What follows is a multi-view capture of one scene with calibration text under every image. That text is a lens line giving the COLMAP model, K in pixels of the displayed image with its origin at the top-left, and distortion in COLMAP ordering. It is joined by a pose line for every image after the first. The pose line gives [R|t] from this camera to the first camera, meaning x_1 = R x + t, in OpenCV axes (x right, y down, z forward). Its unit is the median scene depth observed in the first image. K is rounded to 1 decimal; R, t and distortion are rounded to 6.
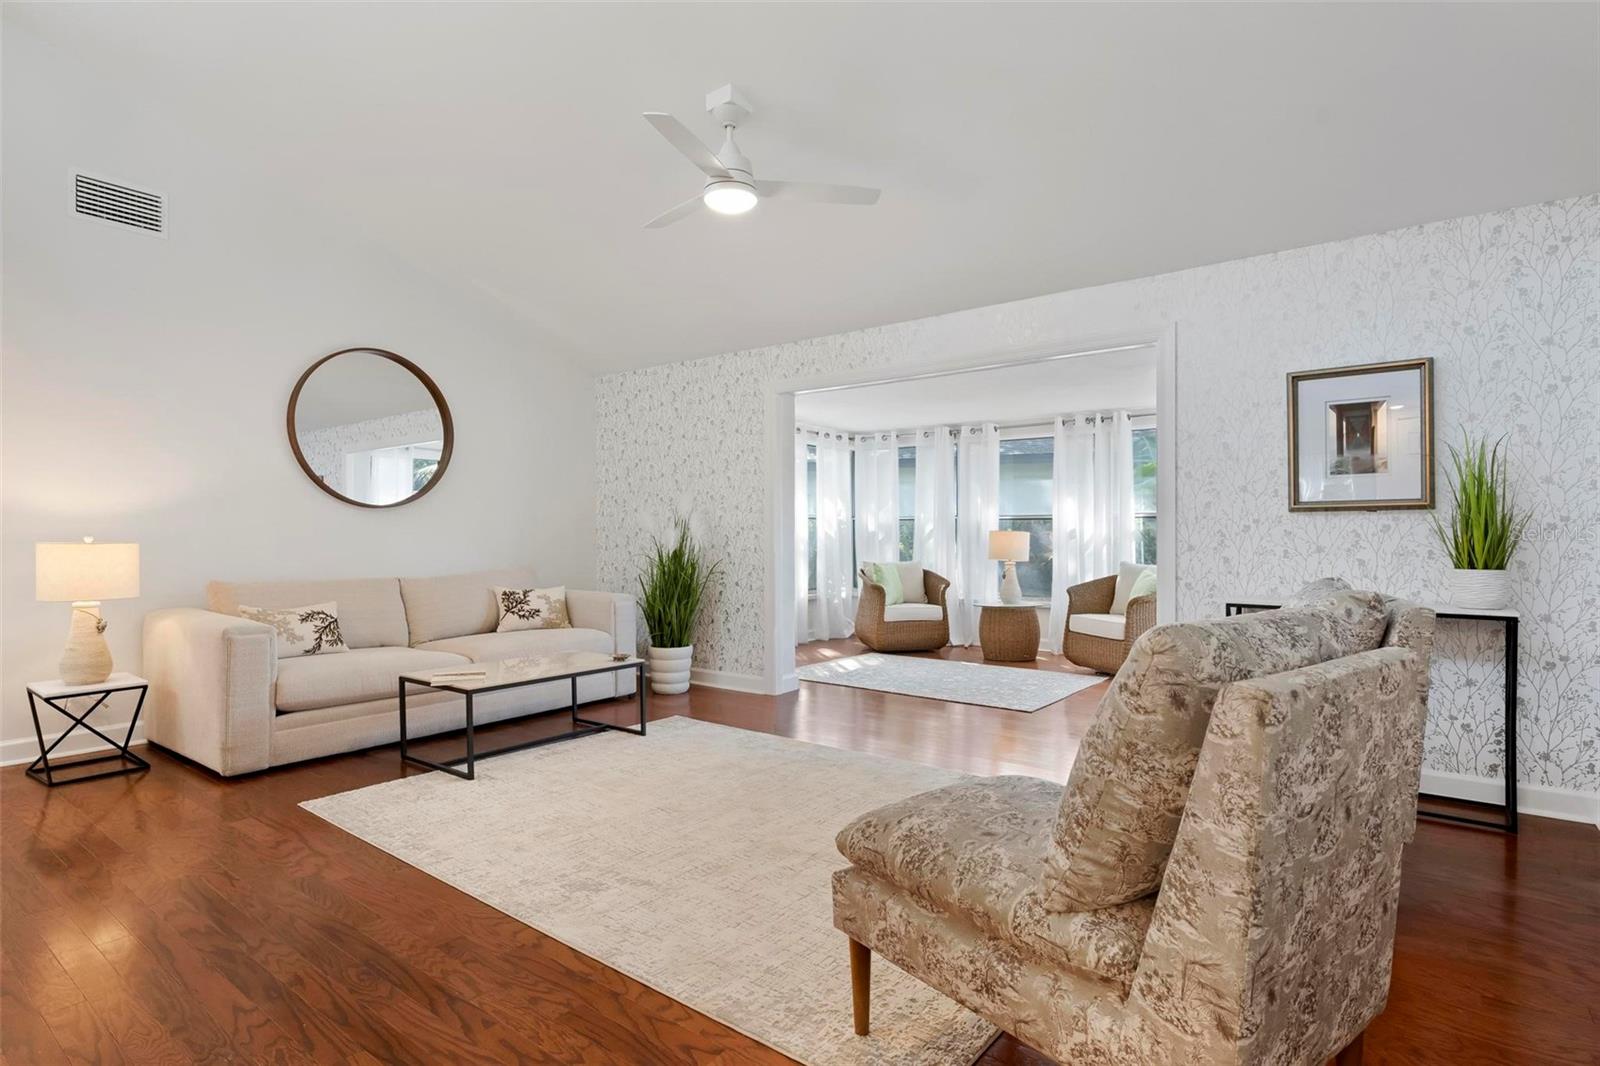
lens RADIAL K [[807.0, 0, 800.0], [0, 807.0, 533.0], [0, 0, 1]] dist [-0.001465, -0.000429]
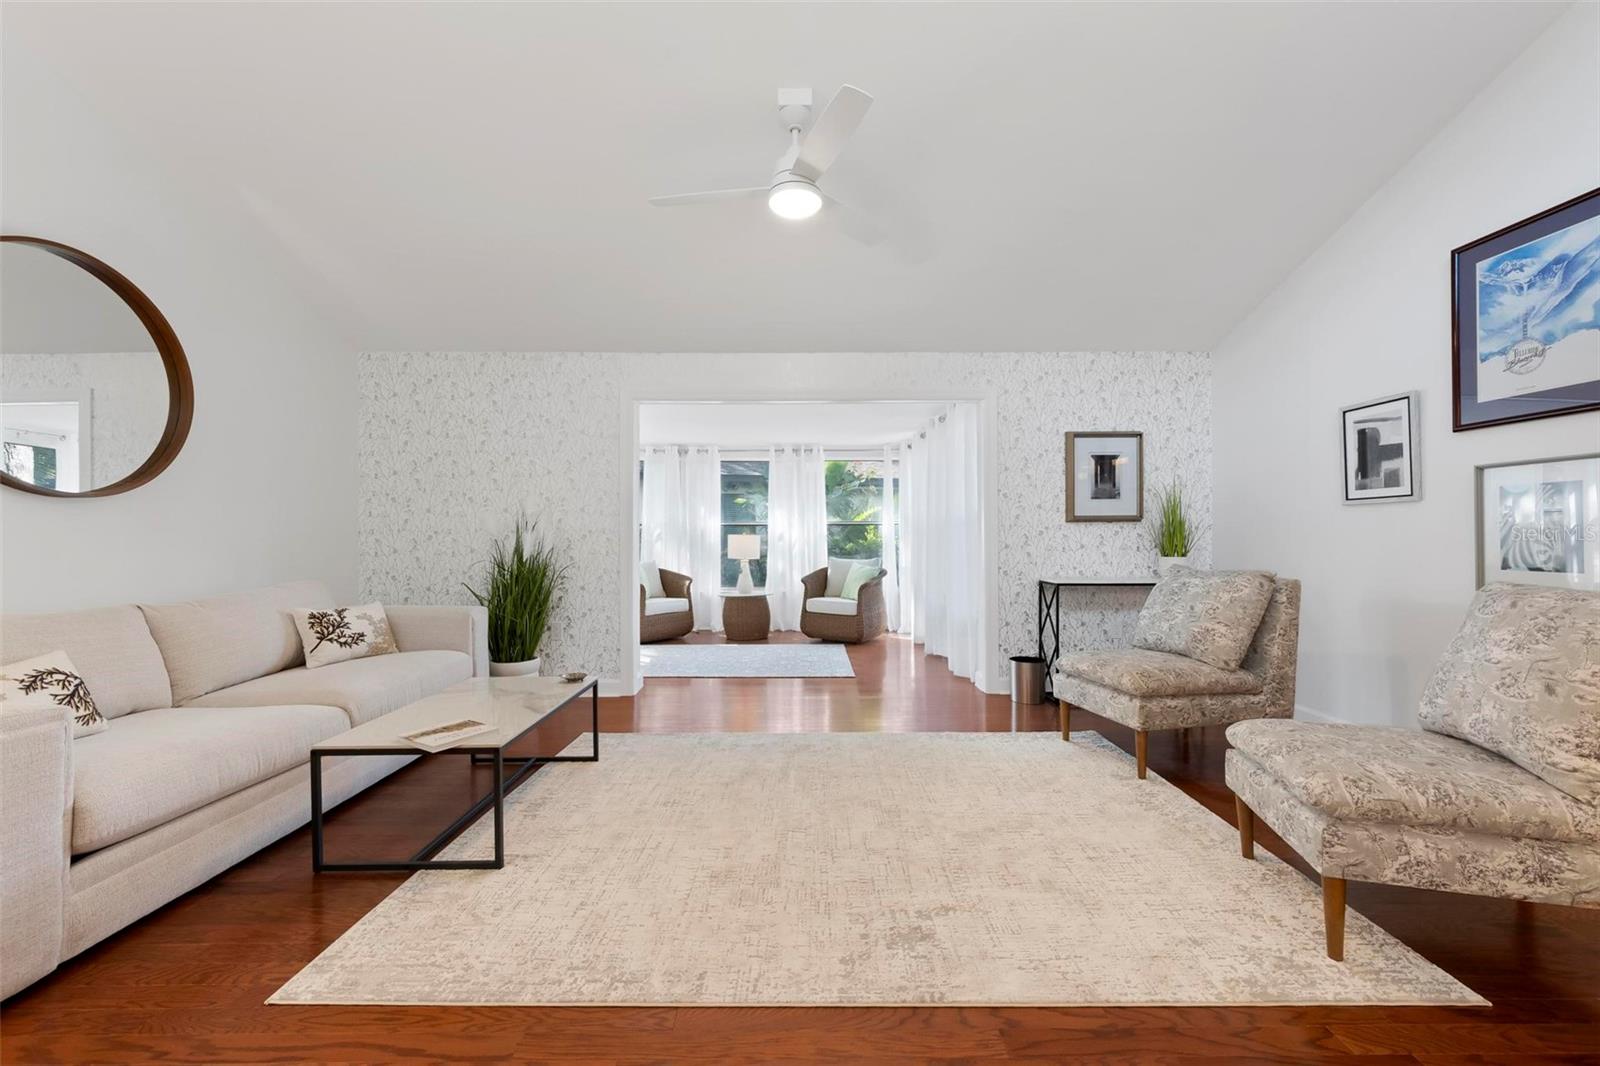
lens RADIAL K [[632.0, 0, 811.1], [0, 632.0, 533.3], [0, 0, 1]] dist [0.000437, 0.000320]
pose [[0.791330, 0.002292, 0.611385, -0.559673], [0.001240, 0.999985, -0.005353, 0.001033], [-0.611388, 0.004994, 0.791315, 0.375201]]
